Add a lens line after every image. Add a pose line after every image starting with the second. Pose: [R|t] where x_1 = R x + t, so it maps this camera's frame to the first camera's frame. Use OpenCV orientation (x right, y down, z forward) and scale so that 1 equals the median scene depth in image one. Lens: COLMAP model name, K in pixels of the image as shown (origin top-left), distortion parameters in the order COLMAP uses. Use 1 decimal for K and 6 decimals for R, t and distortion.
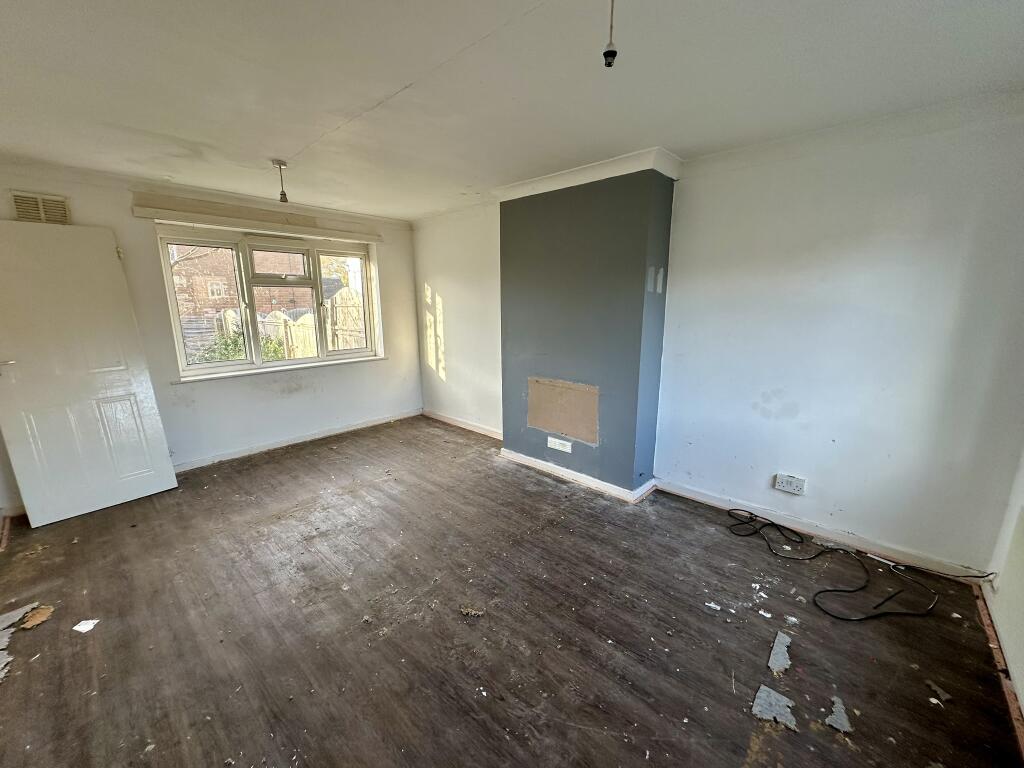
lens RADIAL K [[405.4, 0, 512.0], [0, 405.4, 385.1], [0, 0, 1]] dist [-0.000020, -0.000478]
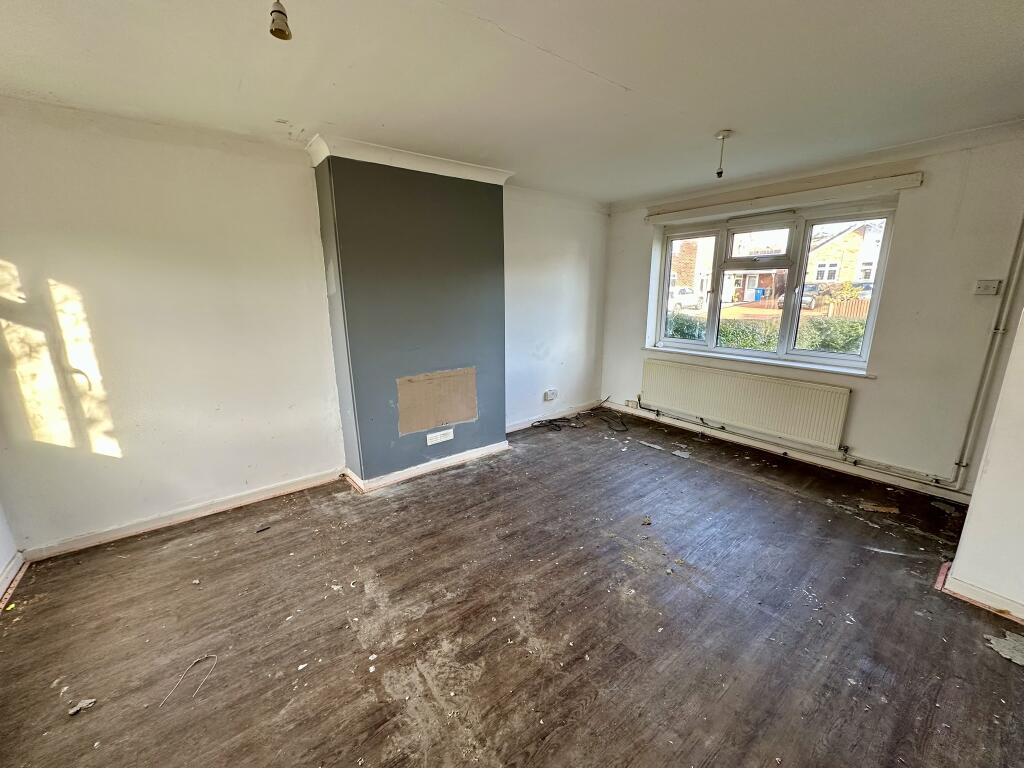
lens RADIAL K [[405.4, 0, 510.6], [0, 405.4, 383.9], [0, 0, 1]] dist [-0.000020, -0.000478]
pose [[0.174698, -0.226445, 0.958229, -0.787616], [0.211518, 0.959105, 0.188089, -0.128712], [-0.961634, 0.169824, 0.215451, 0.616001]]
